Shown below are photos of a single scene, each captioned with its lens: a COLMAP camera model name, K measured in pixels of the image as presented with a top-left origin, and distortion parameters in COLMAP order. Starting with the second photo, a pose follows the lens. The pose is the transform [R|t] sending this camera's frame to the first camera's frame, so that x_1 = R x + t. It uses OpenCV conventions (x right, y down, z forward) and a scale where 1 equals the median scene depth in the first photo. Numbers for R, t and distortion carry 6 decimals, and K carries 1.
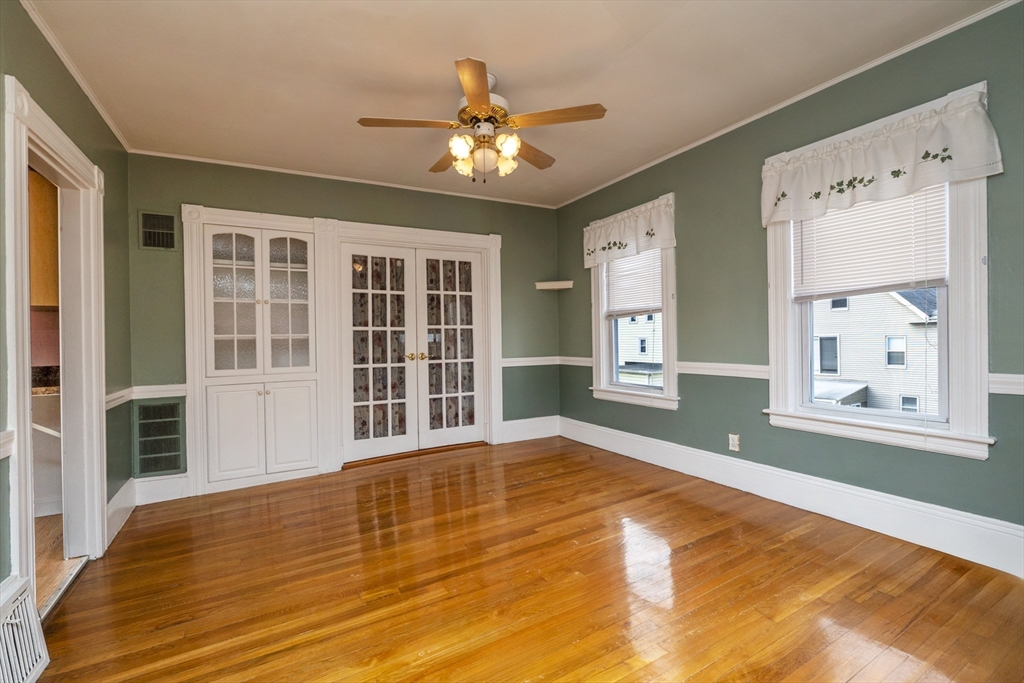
lens RADIAL K [[447.6, 0, 513.6], [0, 447.6, 339.9], [0, 0, 1]] dist [-0.010233, 0.001569]
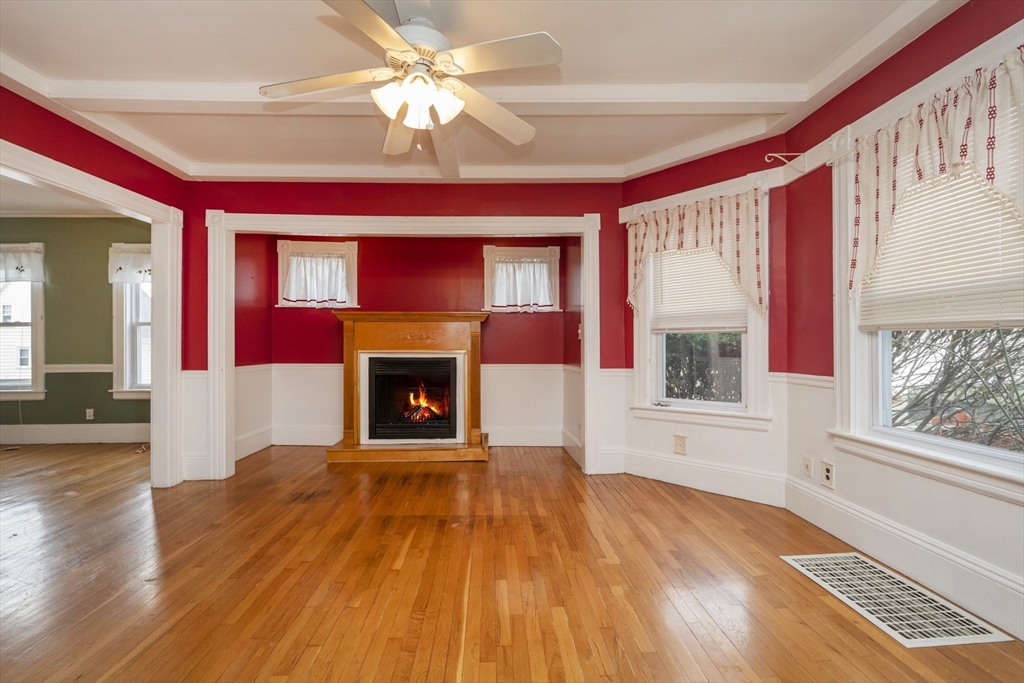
lens RADIAL K [[447.6, 0, 494.5], [0, 447.6, 340.8], [0, 0, 1]] dist [-0.010233, 0.001569]
pose [[0.458102, 0.013904, 0.888791, -0.201311], [-0.001211, 0.999886, -0.015018, -0.006549], [-0.888899, 0.005803, 0.458067, -0.797136]]
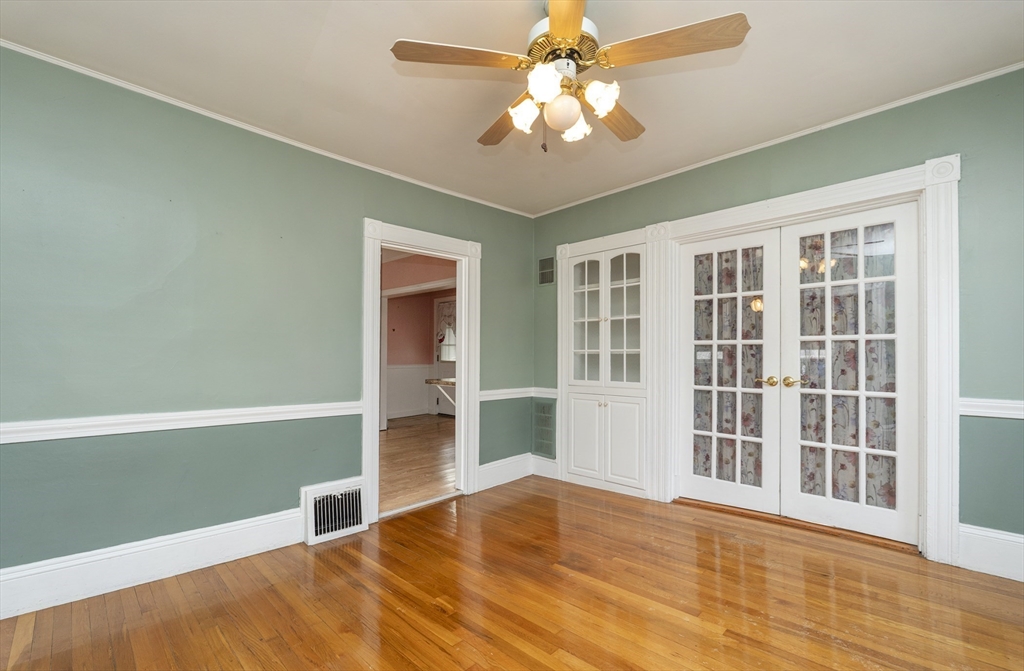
lens RADIAL K [[452.3, 0, 514.1], [0, 452.3, 352.6], [0, 0, 1]] dist [-0.004447, -0.000565]
pose [[0.273405, 0.010570, -0.961841, 0.375284], [-0.006502, 0.999937, 0.009141, -0.012206], [0.961877, 0.003755, 0.273456, 0.439384]]
